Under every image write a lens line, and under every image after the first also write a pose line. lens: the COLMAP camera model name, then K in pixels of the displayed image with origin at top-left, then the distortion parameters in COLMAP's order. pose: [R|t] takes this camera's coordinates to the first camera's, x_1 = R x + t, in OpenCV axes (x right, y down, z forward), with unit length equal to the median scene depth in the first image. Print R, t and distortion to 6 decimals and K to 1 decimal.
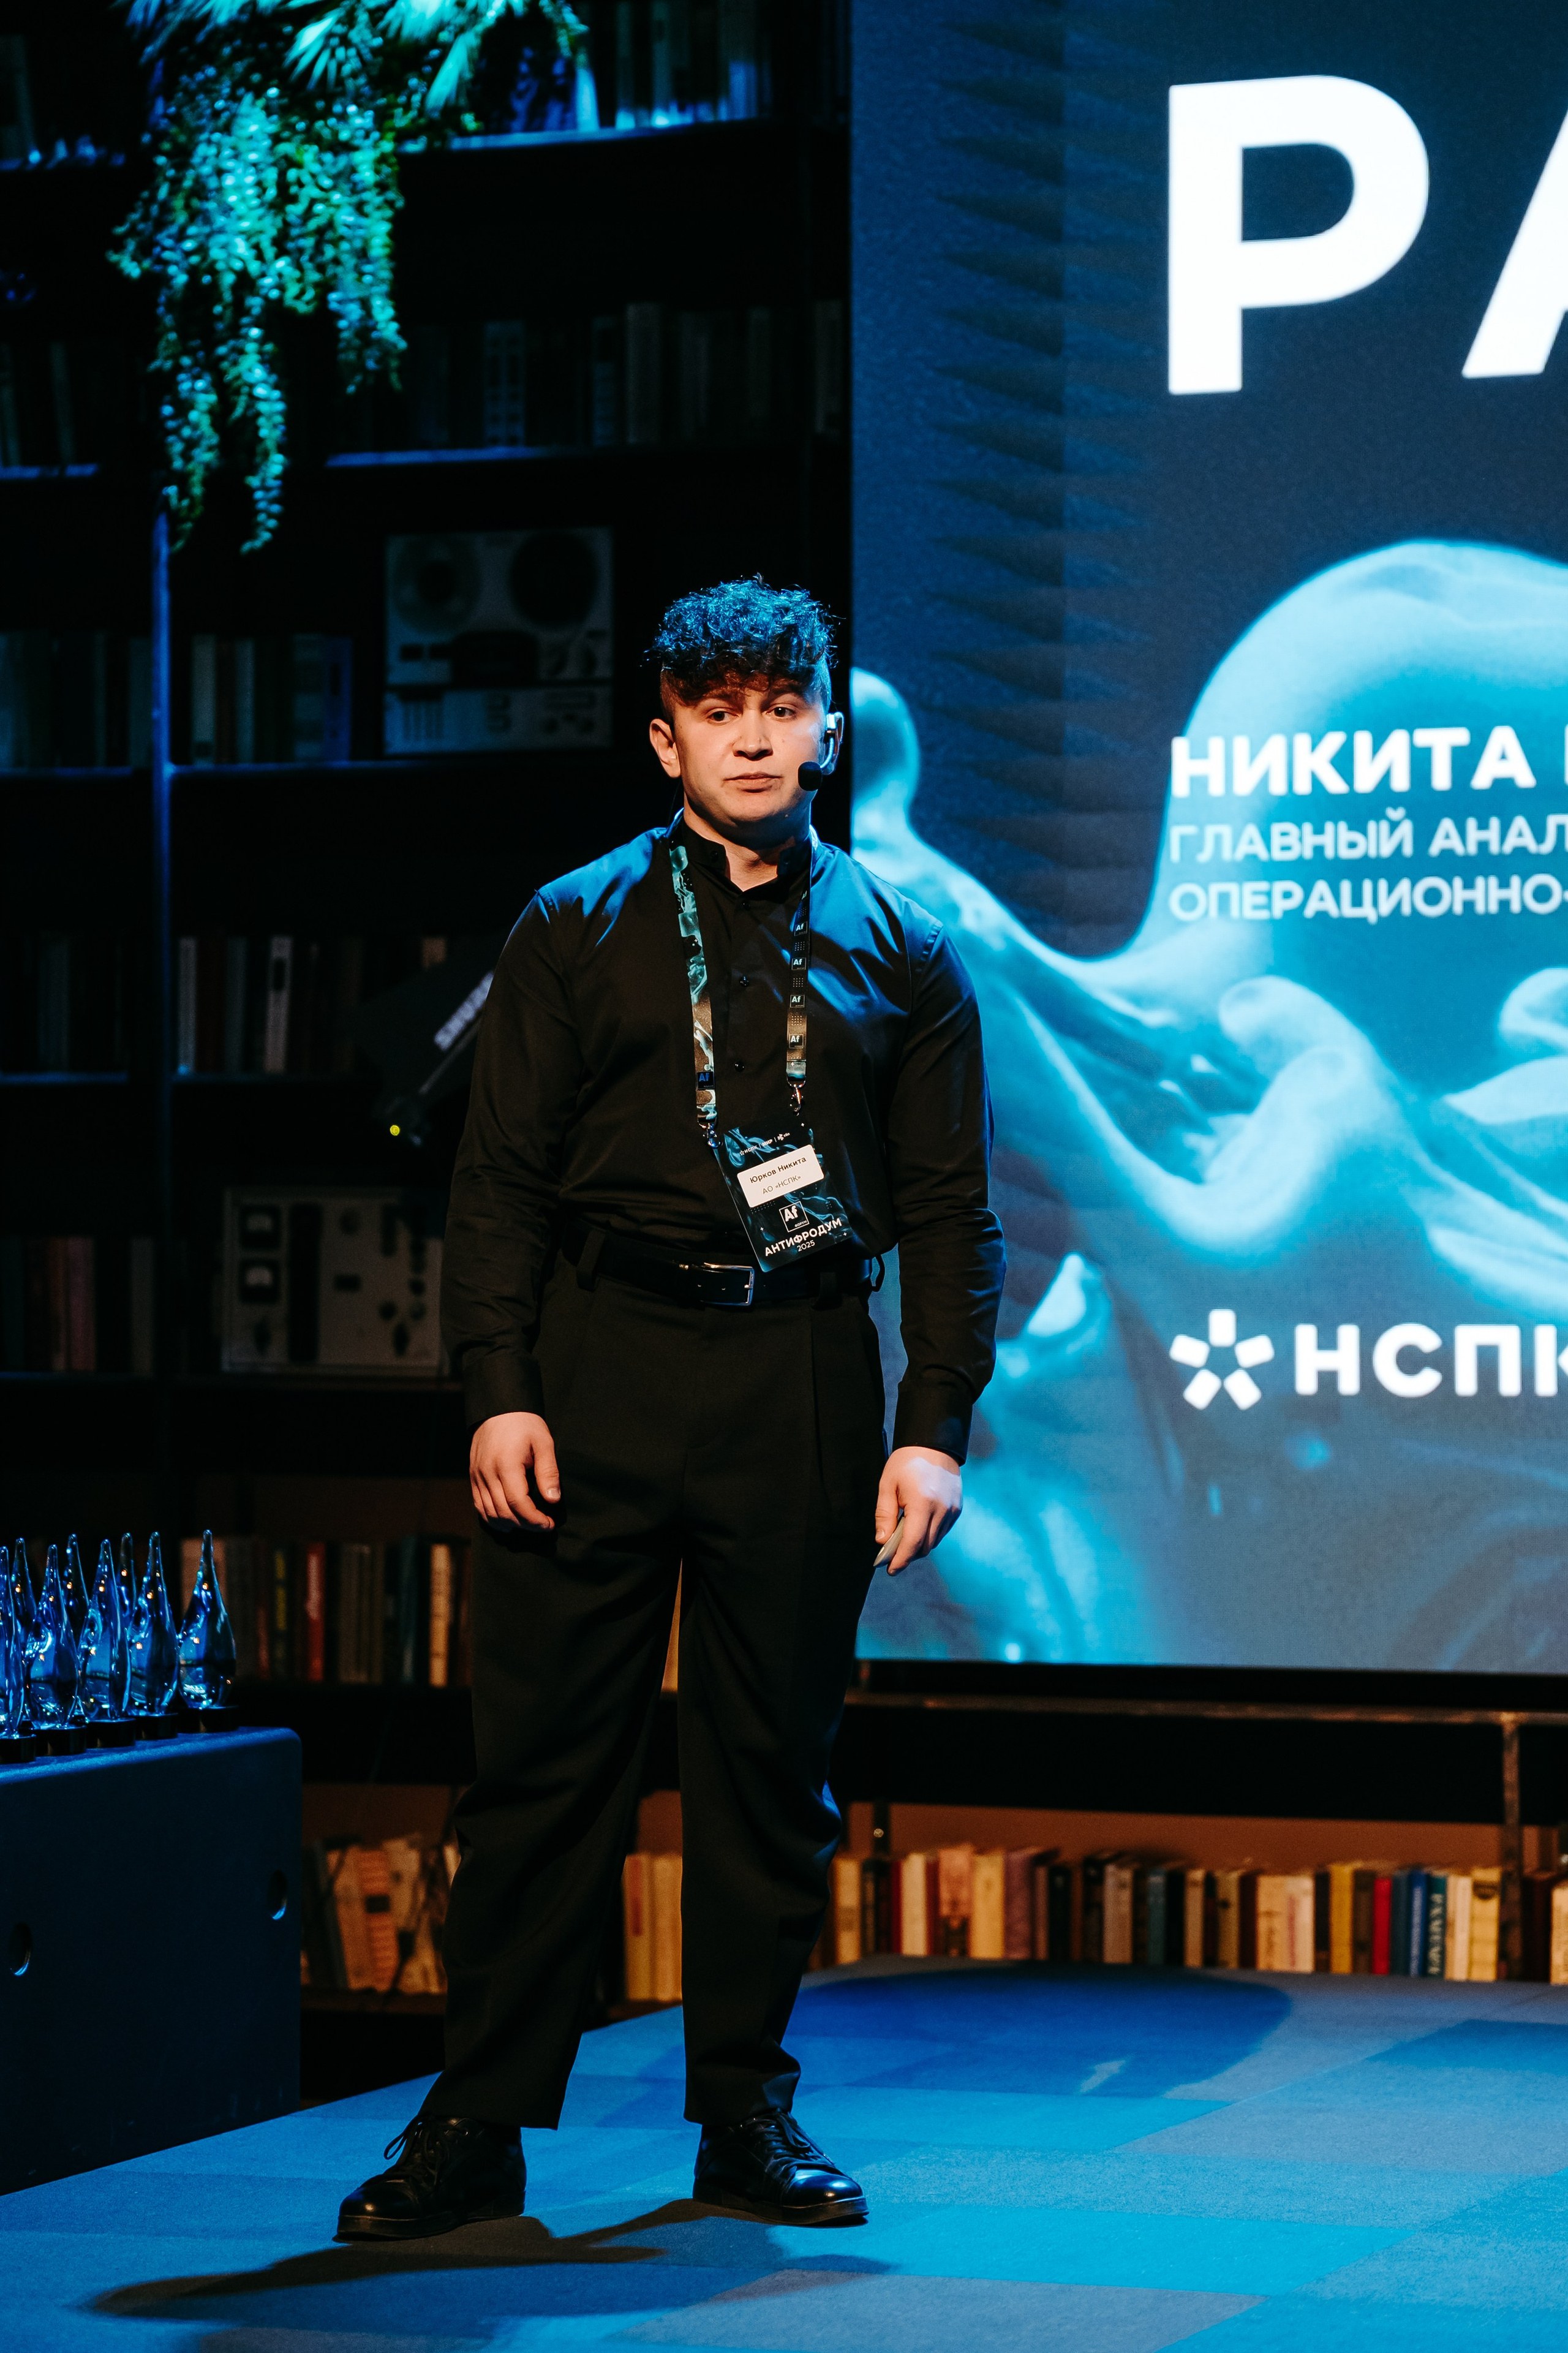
lens RADIAL K [[7523.1, 0, 765.4], [0, 7523.1, 1159.9], [0, 0, 1]] dist [0.560639, 0.000000]
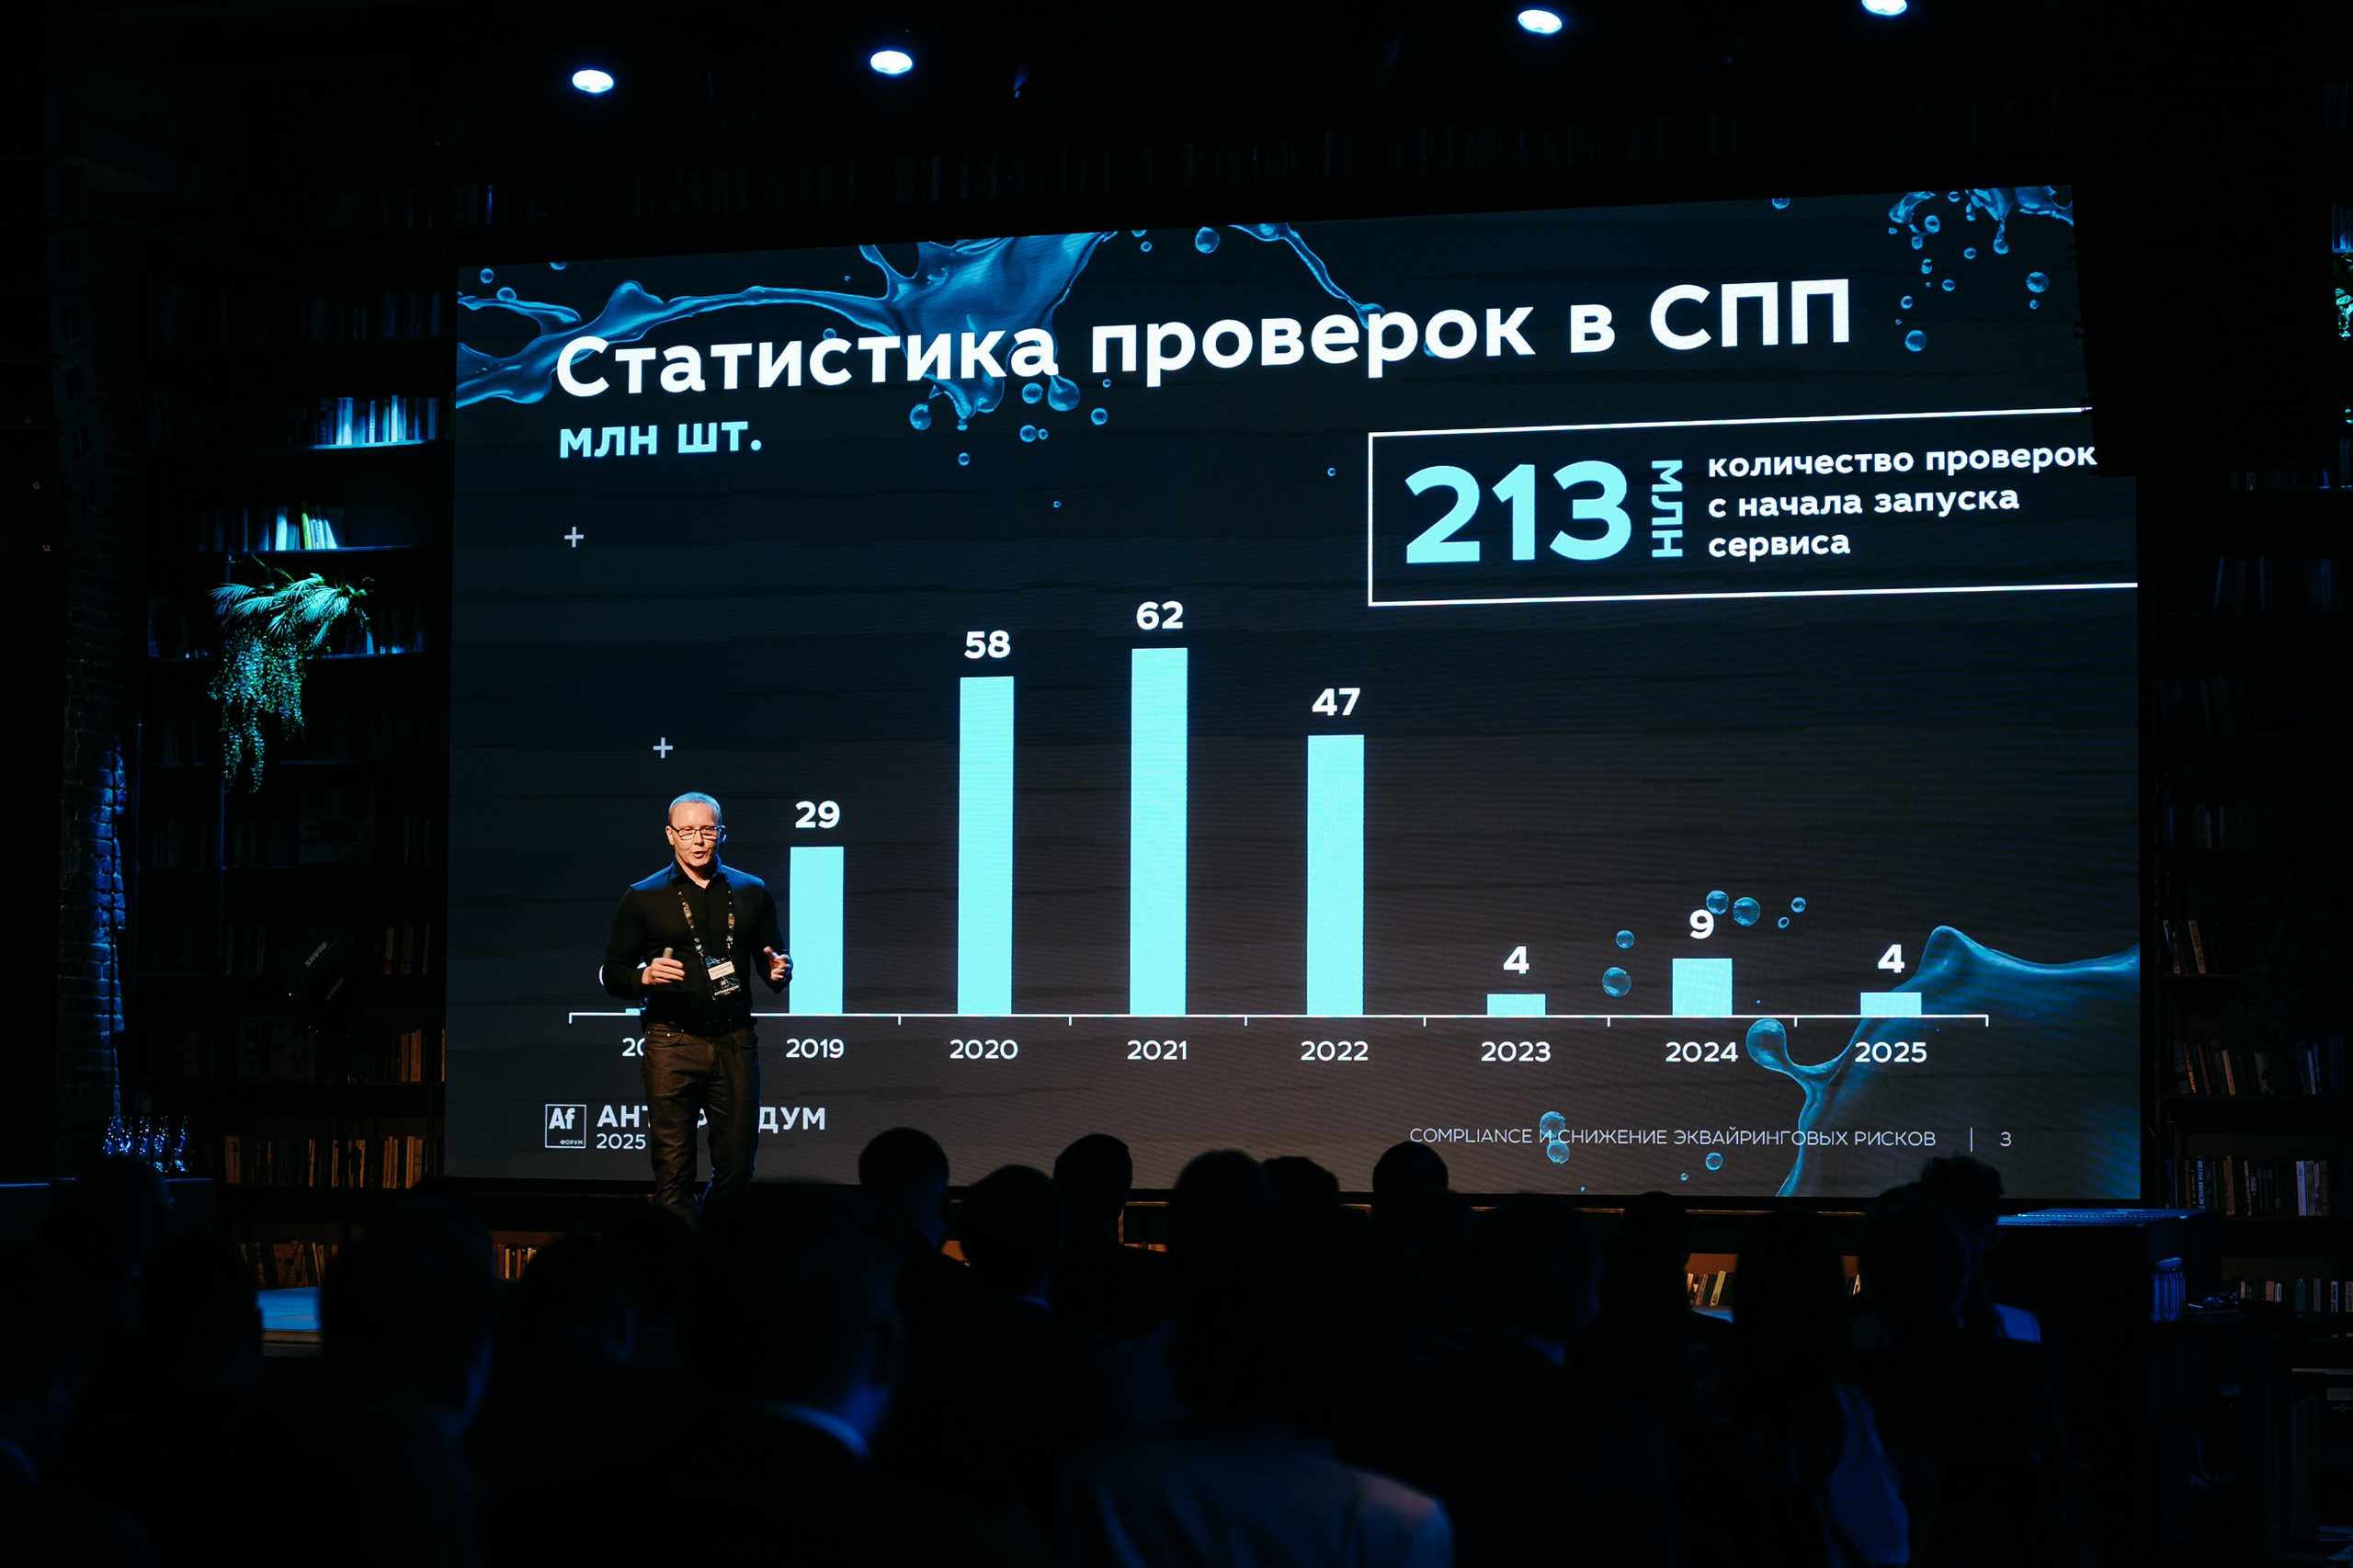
lens RADIAL K [[5016.9, 0, 1177.4], [0, 5016.9, 801.3], [0, 0, 1]] dist [-0.131744, 0.000000]
pose [[0.999282, 0.015193, 0.034711, 0.221344], [-0.013537, 0.998781, -0.047461, 0.008579], [-0.035389, 0.046957, 0.998270, -0.927332]]
